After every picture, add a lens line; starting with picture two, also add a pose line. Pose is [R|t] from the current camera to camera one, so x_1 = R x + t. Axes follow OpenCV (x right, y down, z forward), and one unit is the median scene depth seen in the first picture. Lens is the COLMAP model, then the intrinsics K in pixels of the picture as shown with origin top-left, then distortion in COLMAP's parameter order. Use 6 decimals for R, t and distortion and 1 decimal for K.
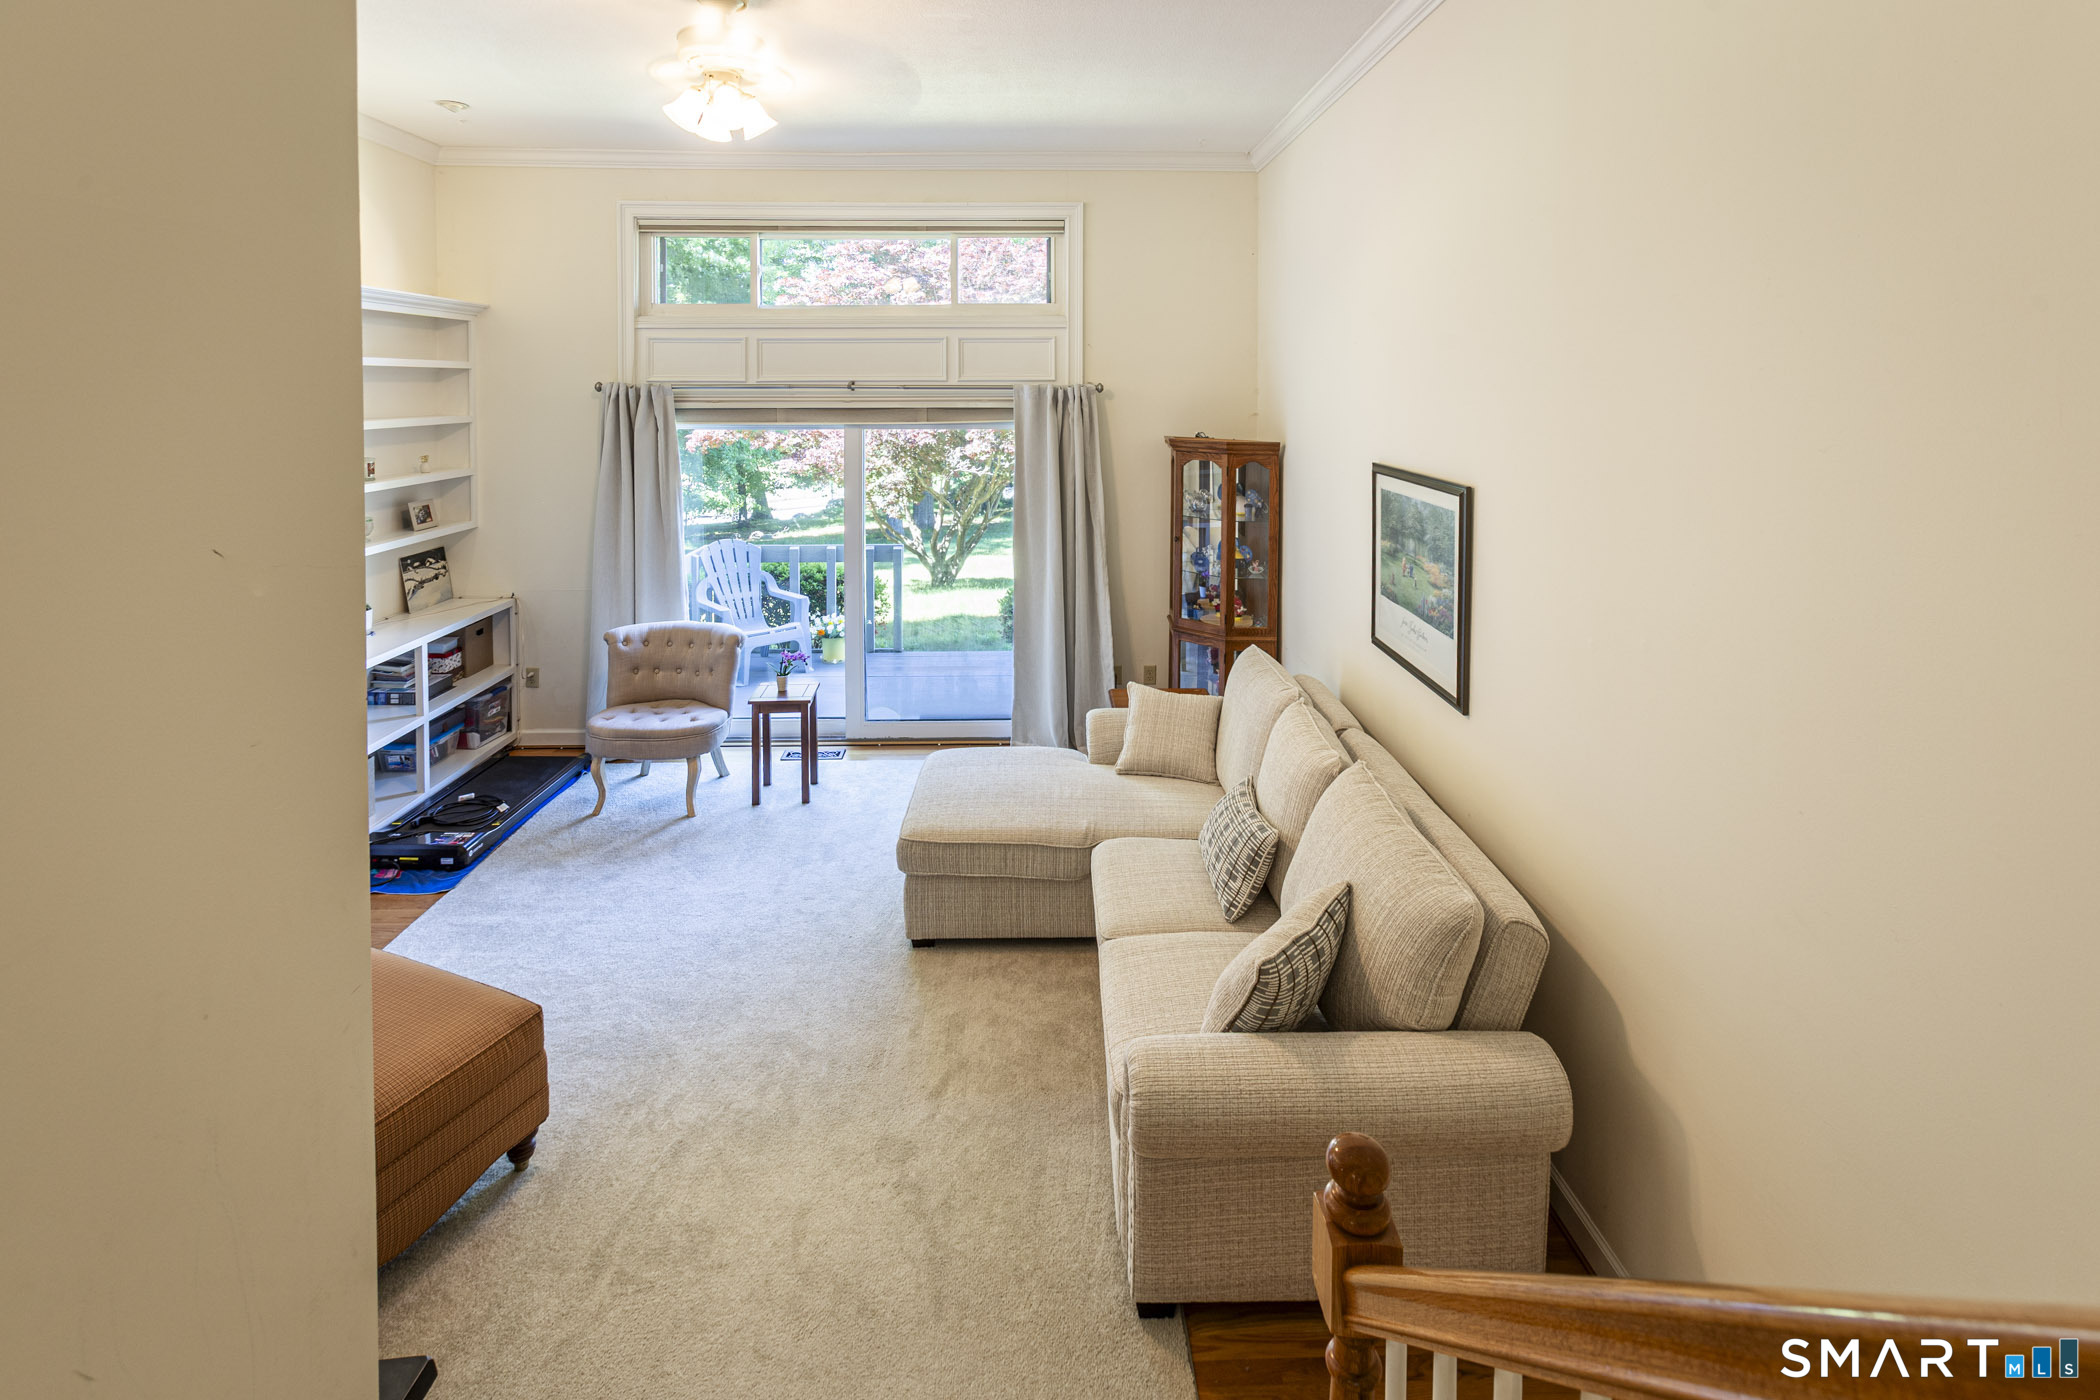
lens RADIAL K [[999.3, 0, 1053.1], [0, 999.3, 419.4], [0, 0, 1]] dist [-0.000920, 0.000306]
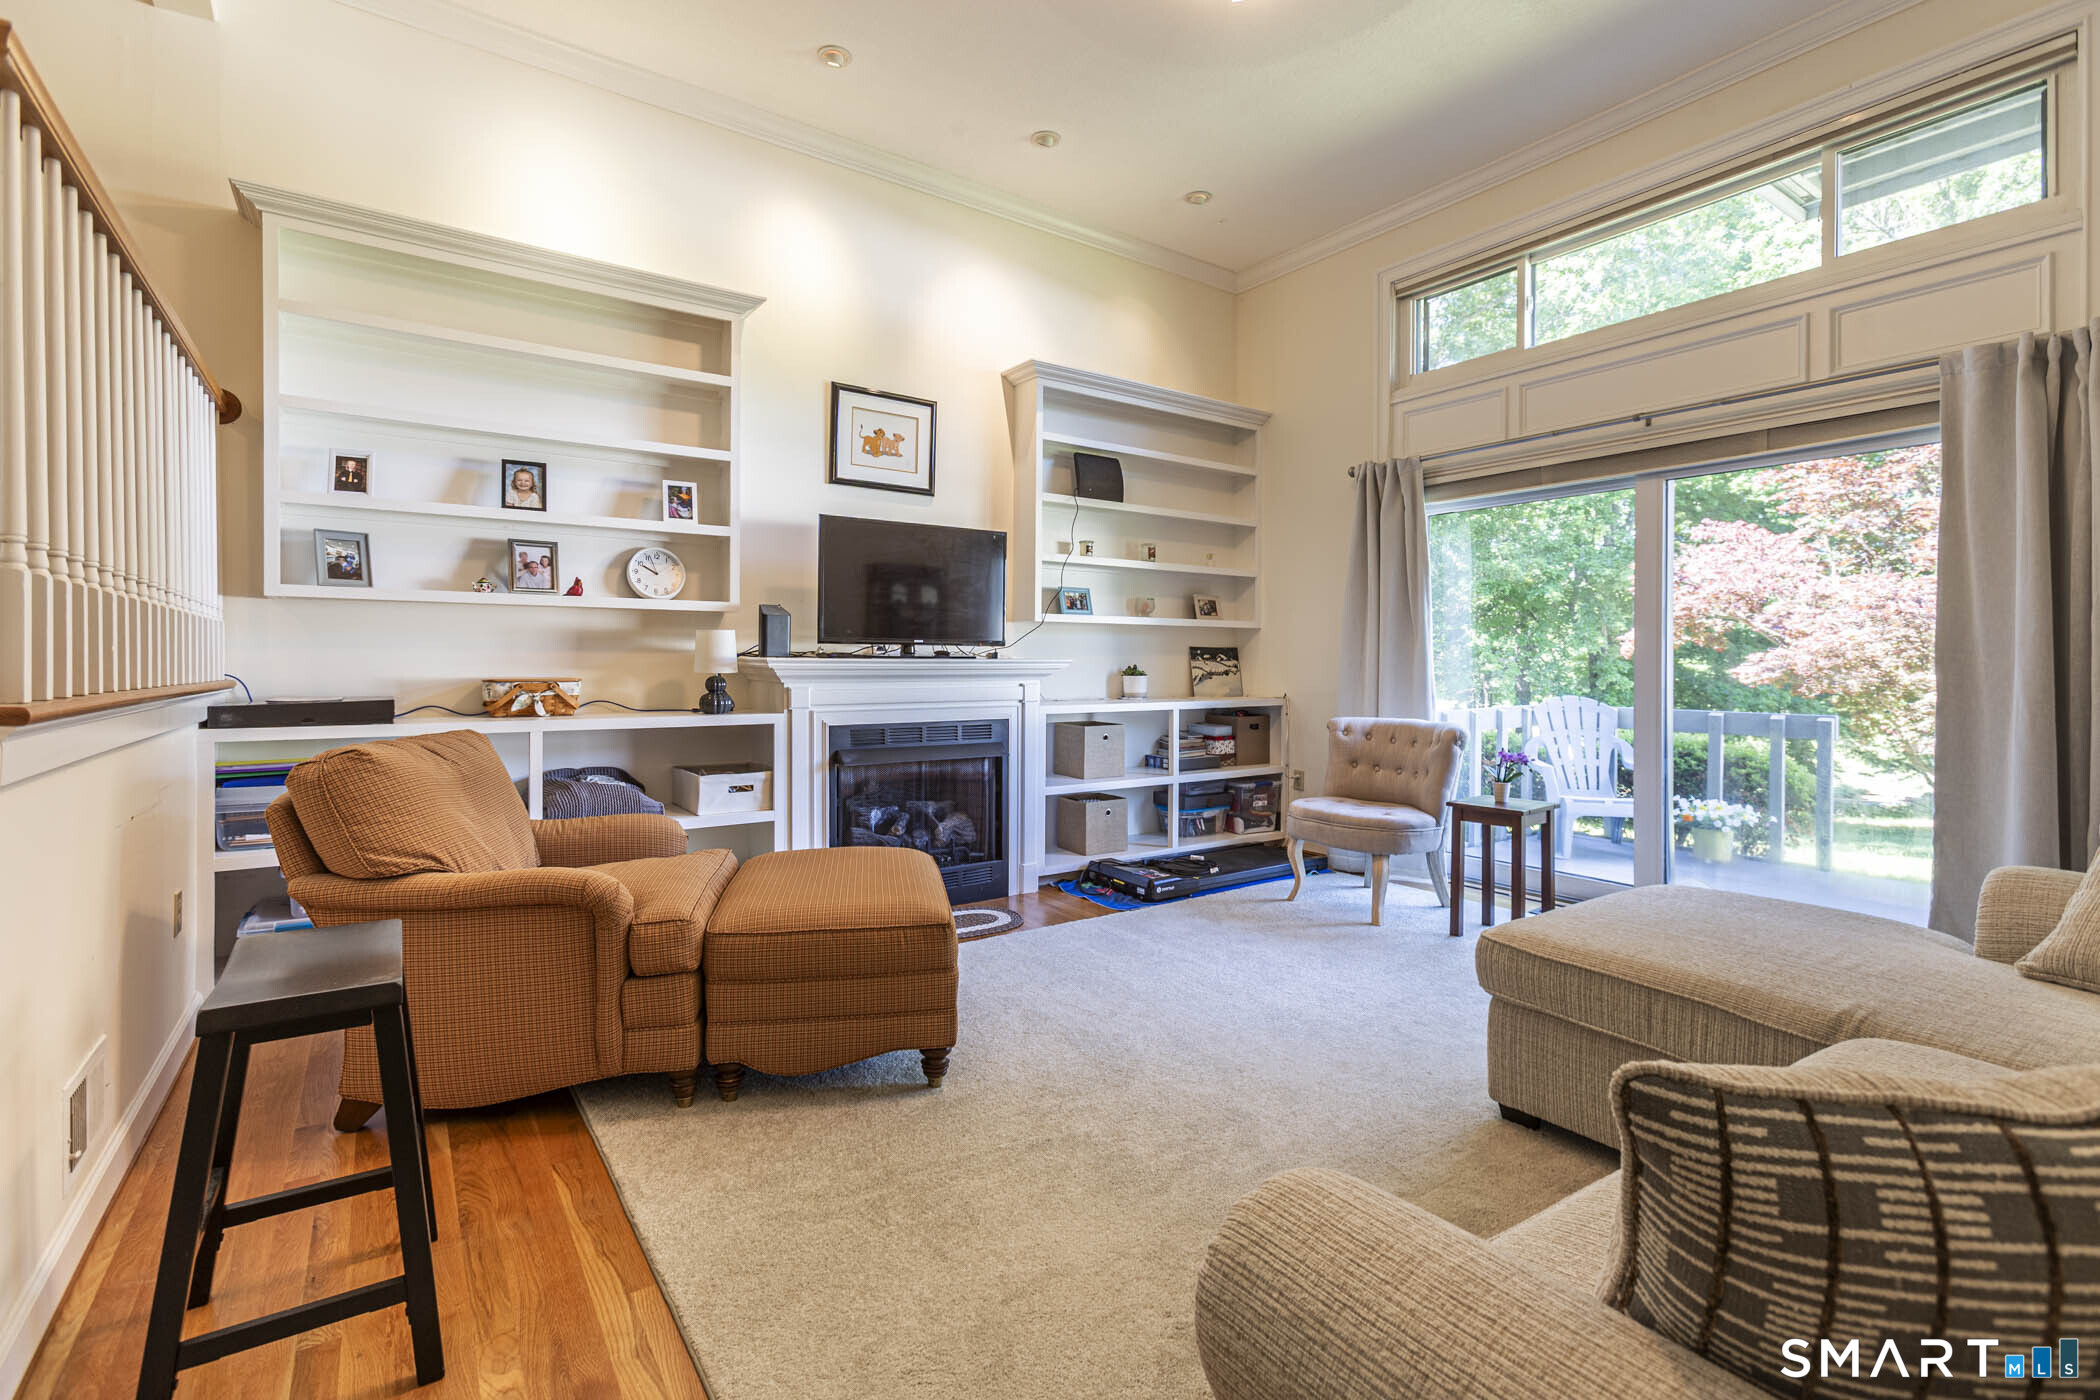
lens RADIAL K [[962.4, 0, 1049.8], [0, 962.4, 662.5], [0, 0, 1]] dist [-0.007062, 0.006555]
pose [[0.562452, 0.004663, -0.826817, 0.135031], [-0.032355, 0.999342, -0.016374, 0.172300], [0.826197, 0.035962, 0.562233, 0.271856]]
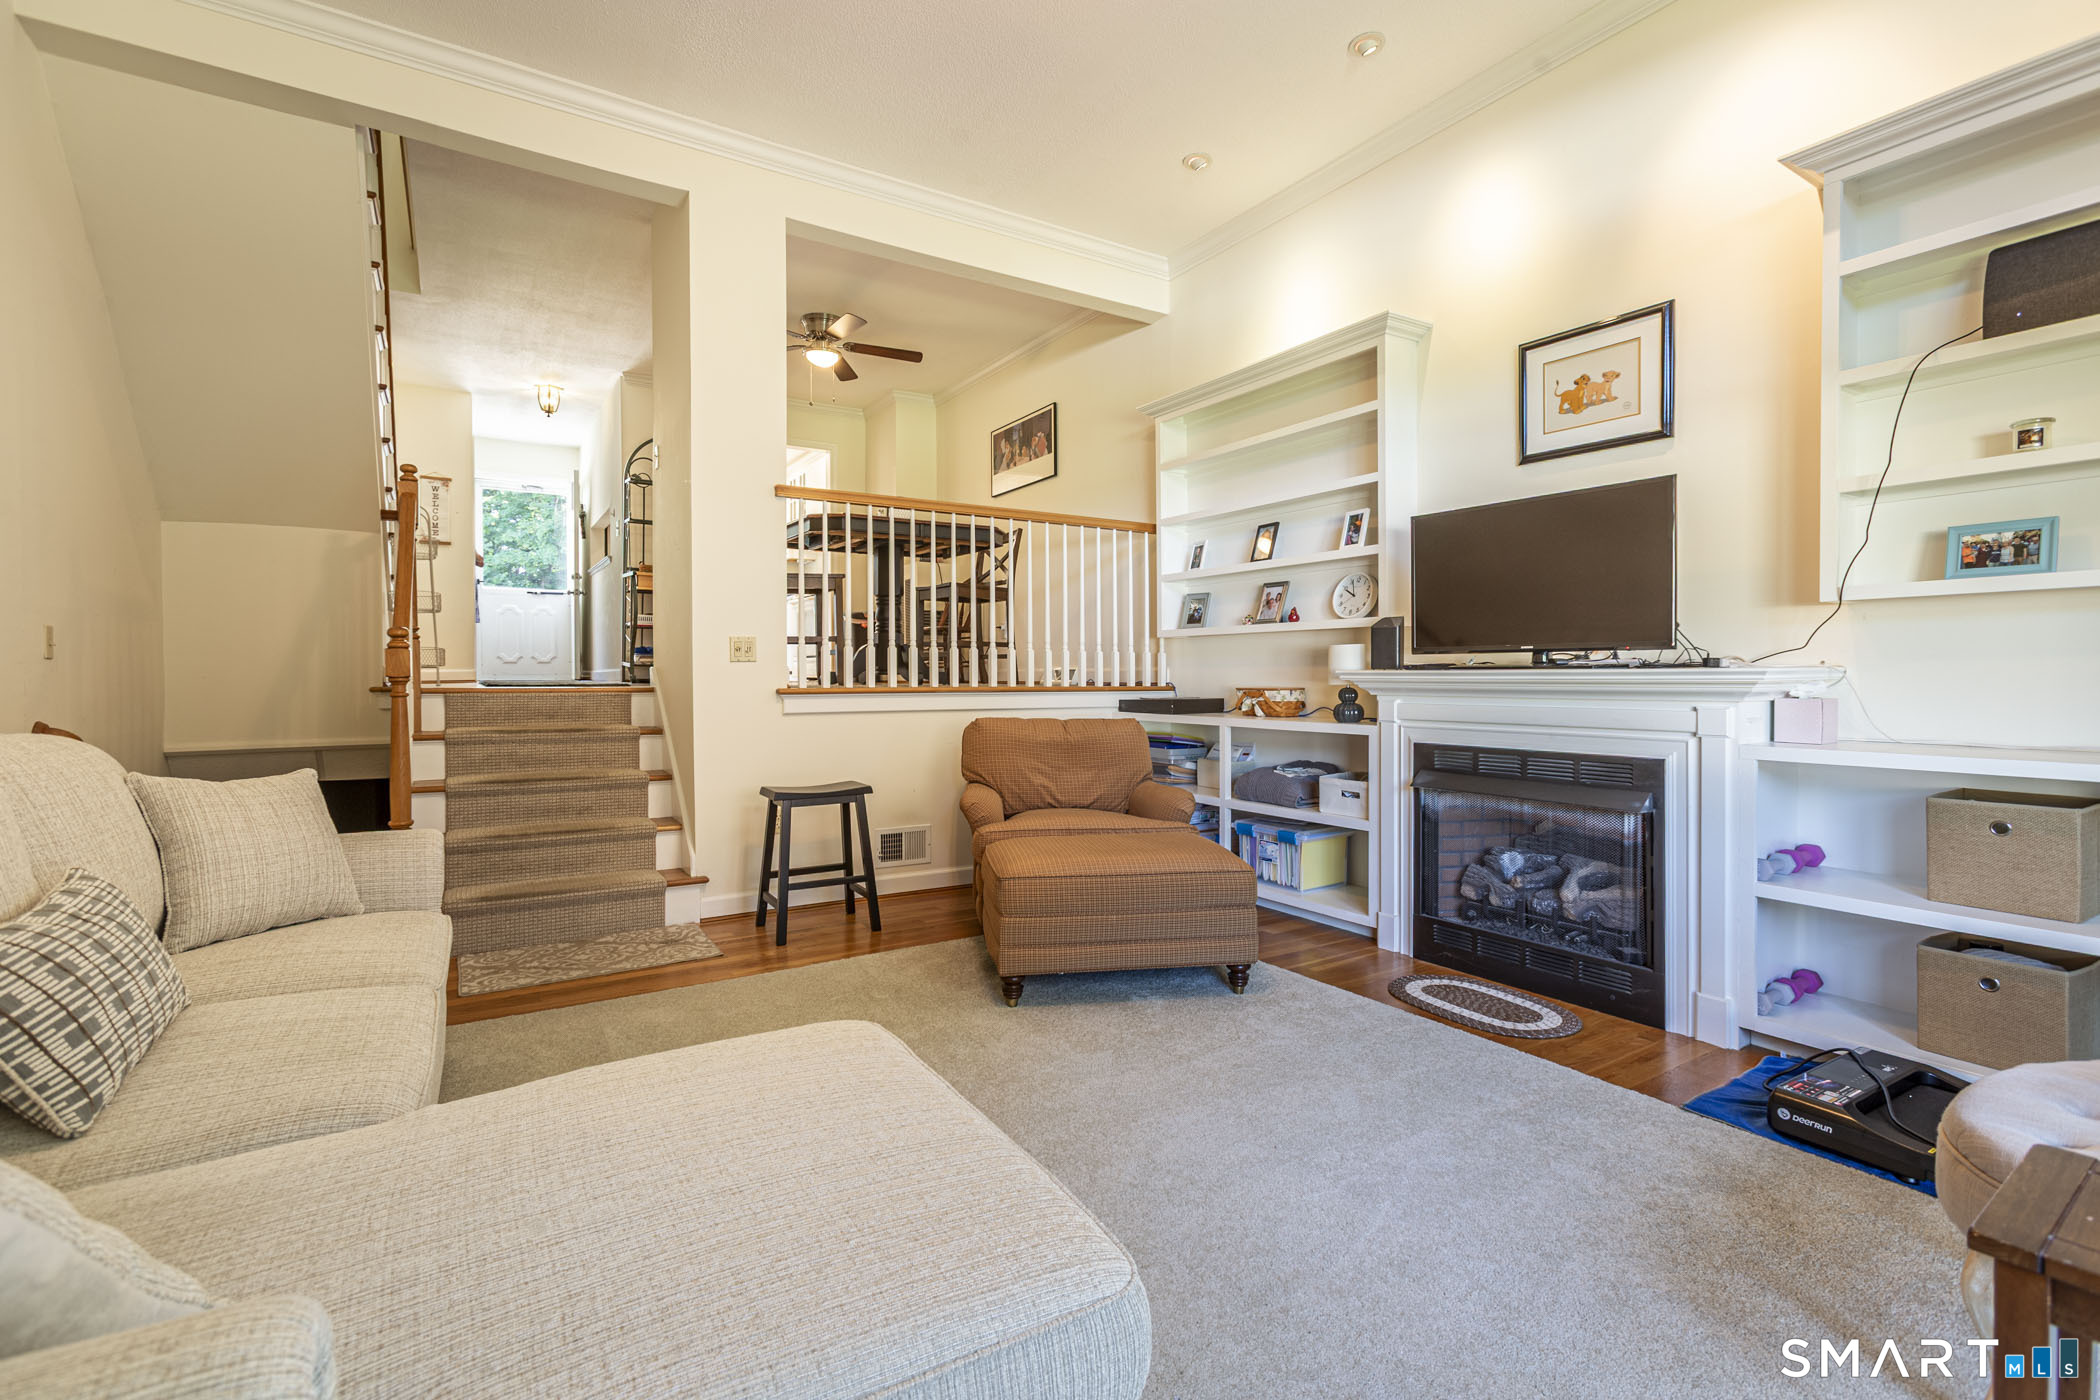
lens RADIAL K [[962.4, 0, 1048.5], [0, 962.4, 684.0], [0, 0, 1]] dist [-0.007062, 0.006555]
pose [[-0.856446, 0.006687, -0.516193, 0.013270], [-0.015102, 0.999164, 0.037999, 0.151438], [0.516016, 0.040340, -0.855629, 0.966075]]
